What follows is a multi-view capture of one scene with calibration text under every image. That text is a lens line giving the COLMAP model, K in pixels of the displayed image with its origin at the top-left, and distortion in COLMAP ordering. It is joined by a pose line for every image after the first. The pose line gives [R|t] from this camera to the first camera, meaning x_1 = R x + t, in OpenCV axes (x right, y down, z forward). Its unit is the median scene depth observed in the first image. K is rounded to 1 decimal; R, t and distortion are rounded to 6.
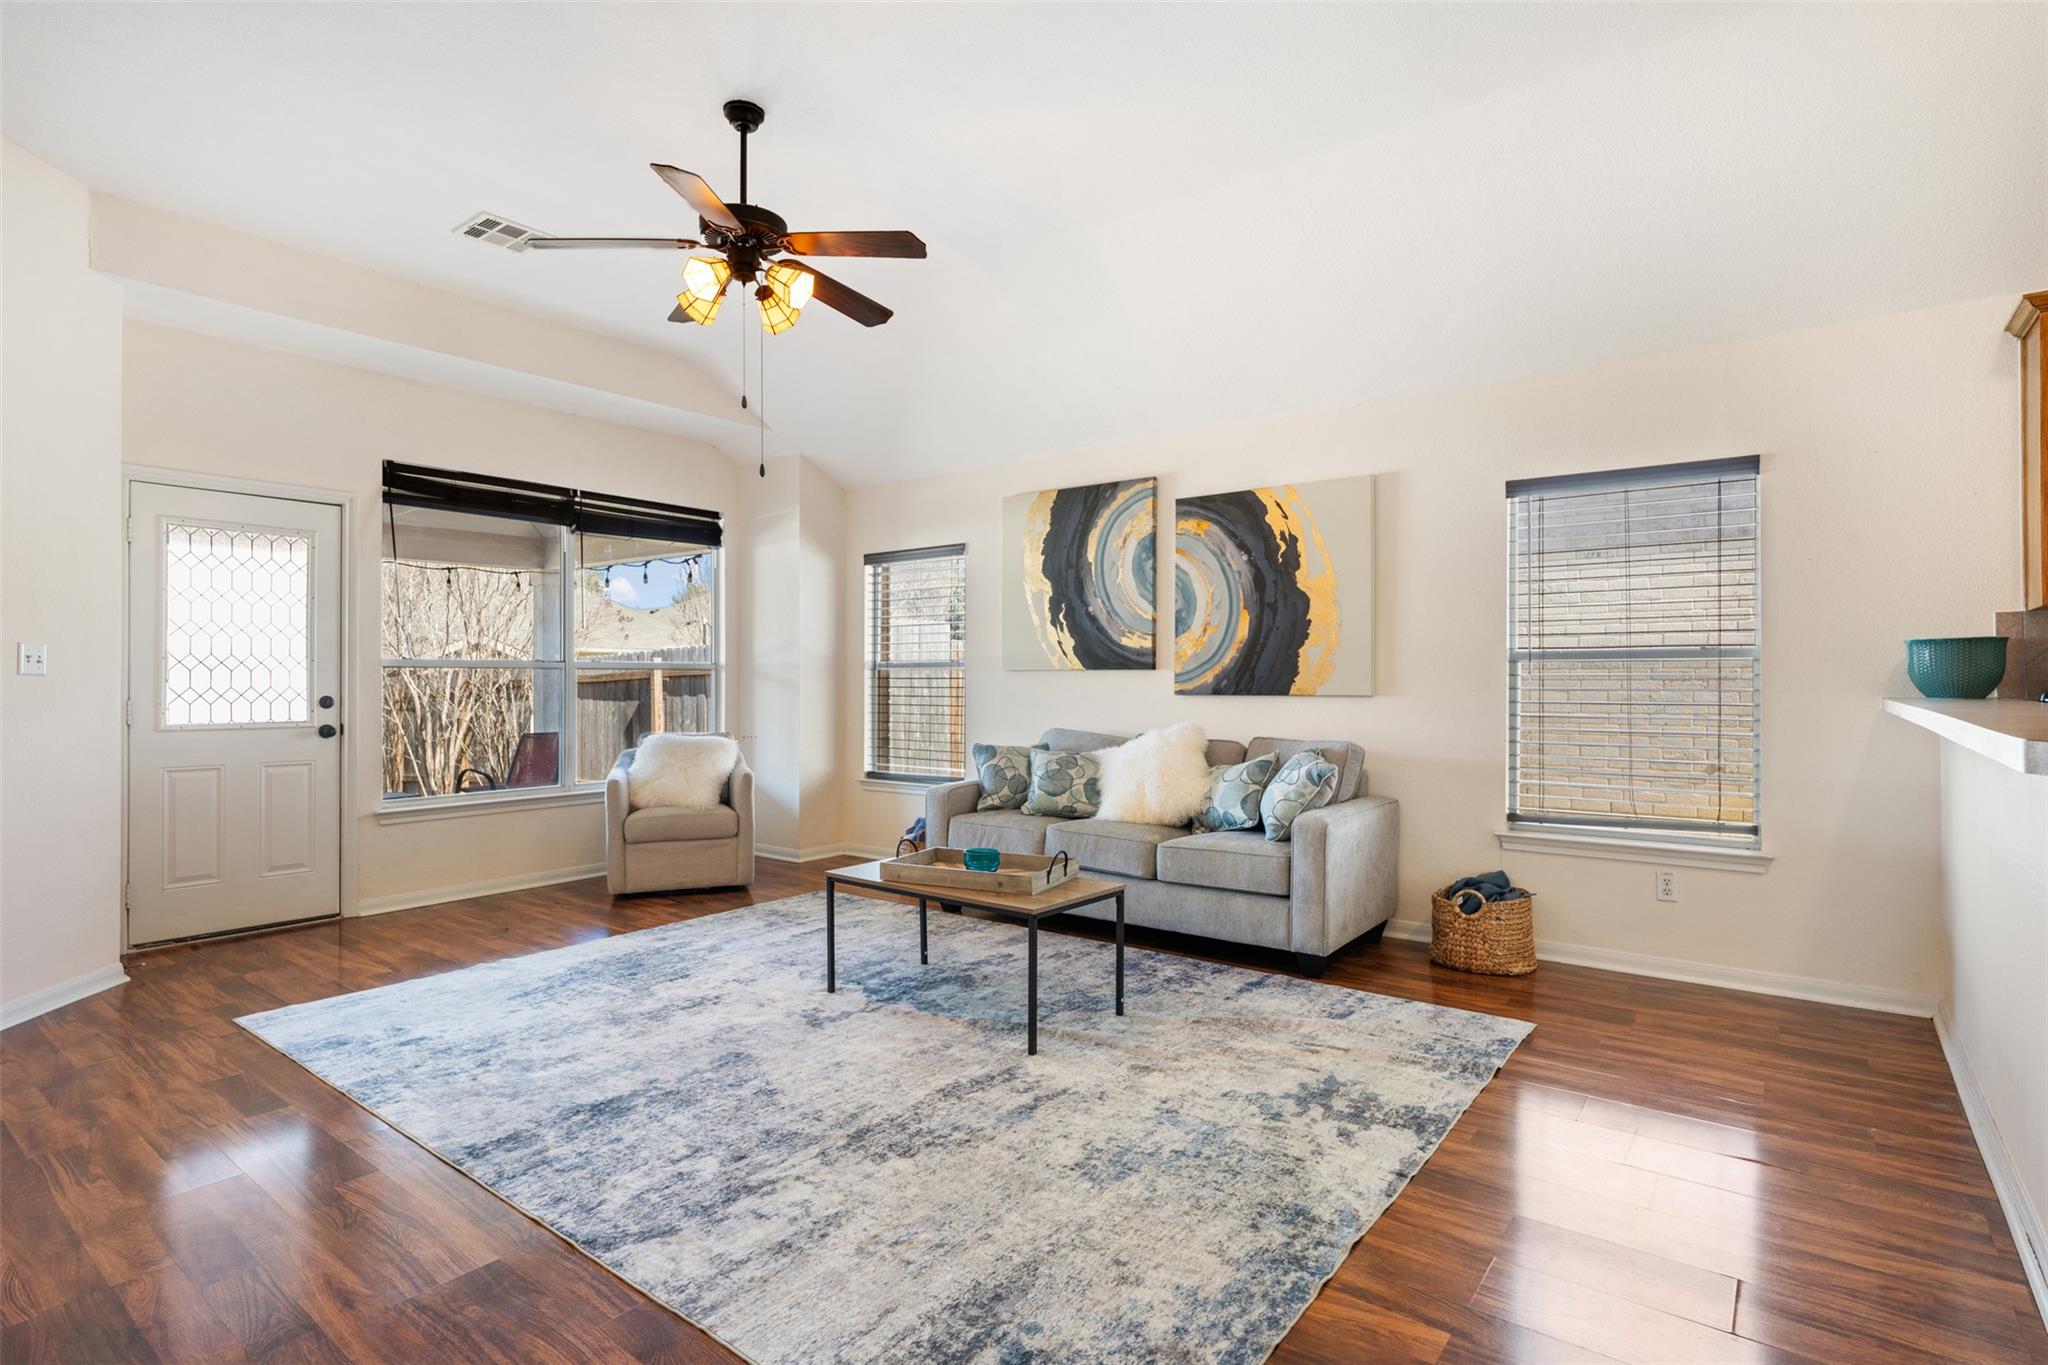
lens RADIAL K [[1016.7, 0, 1023.4], [0, 1016.7, 679.1], [0, 0, 1]] dist [-0.001766, 0.002291]
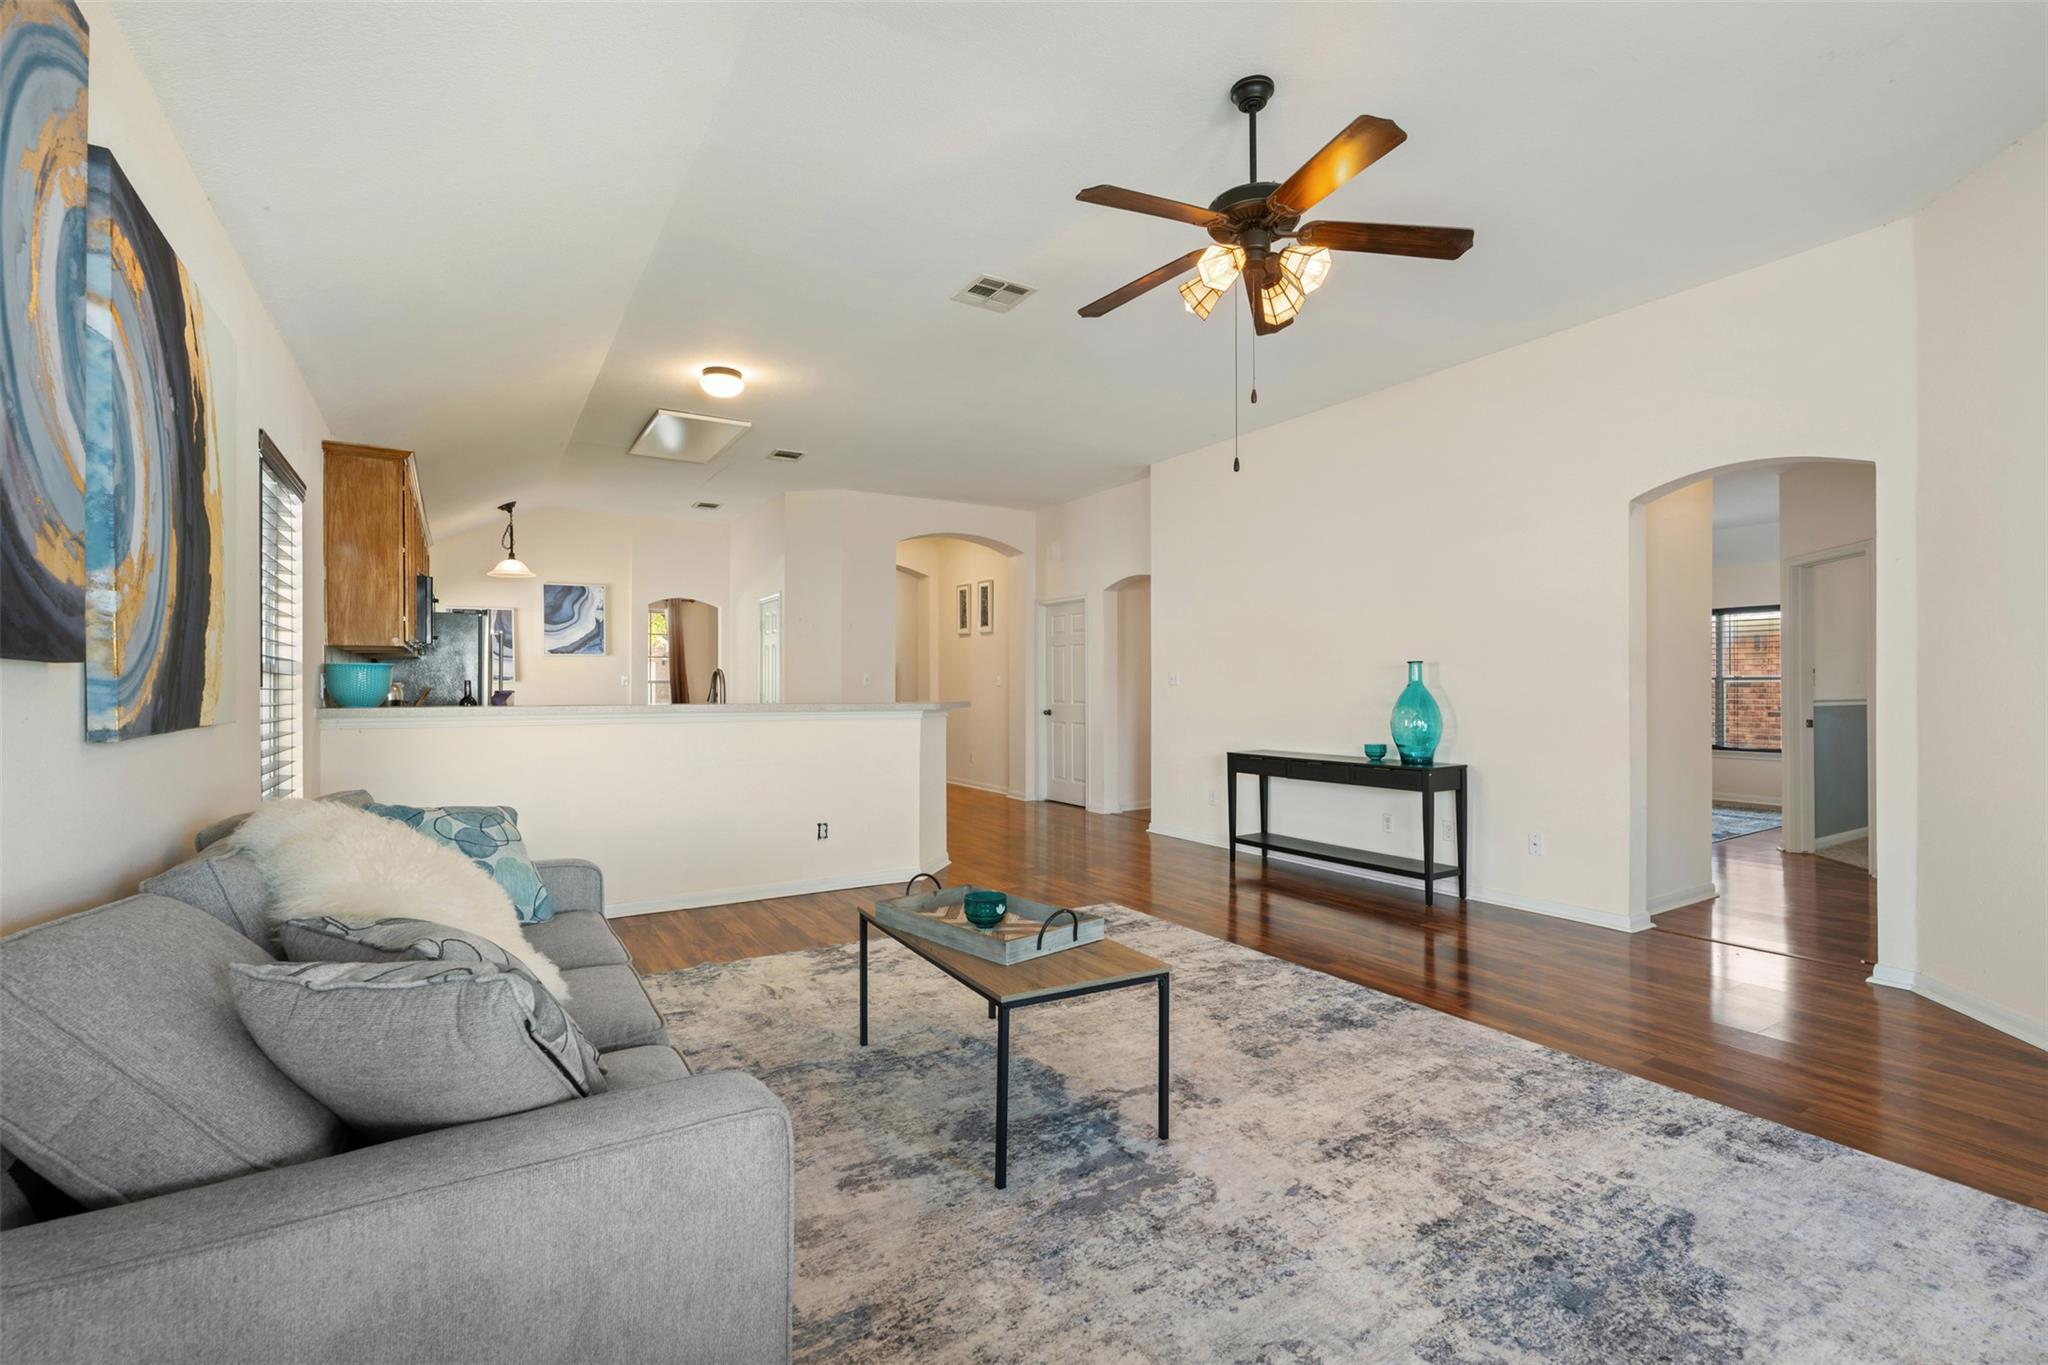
lens RADIAL K [[868.7, 0, 1017.1], [0, 868.7, 682.9], [0, 0, 1]] dist [0.000738, 0.002078]
pose [[-0.932089, 0.005326, 0.362191, -0.311225], [0.002258, 0.999958, -0.008893, -0.000715], [-0.362223, -0.007471, -0.932061, 1.585331]]
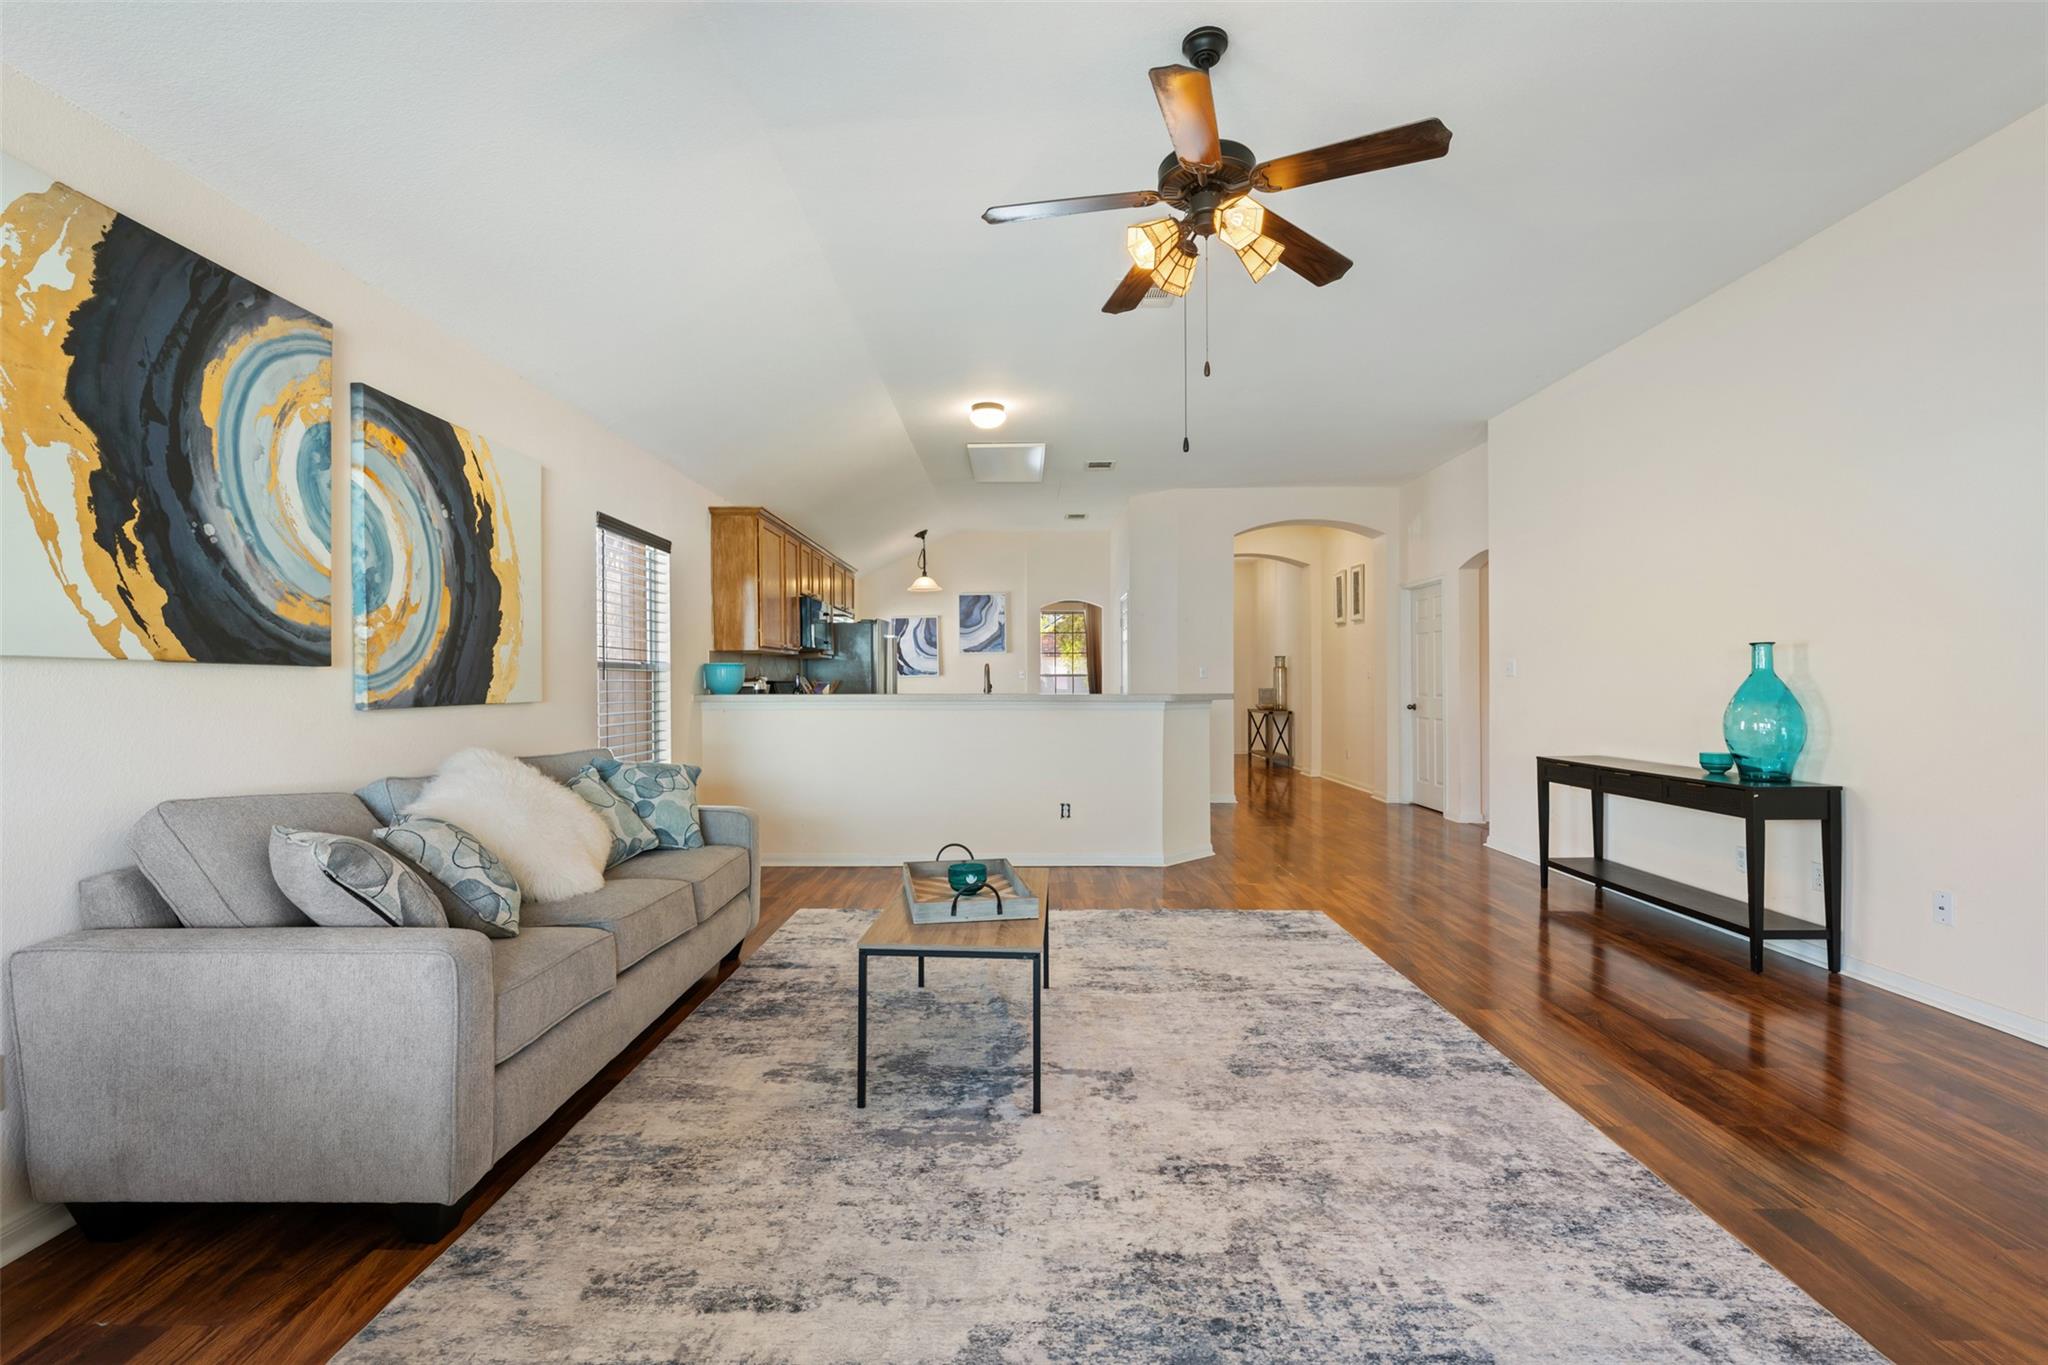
lens RADIAL K [[868.7, 0, 1033.0], [0, 868.7, 674.6], [0, 0, 1]] dist [0.000738, 0.002078]
pose [[-0.605862, 0.010900, 0.795495, -0.679852], [0.003134, 0.999931, -0.011315, 0.002272], [-0.795564, -0.004362, -0.605854, 1.369330]]
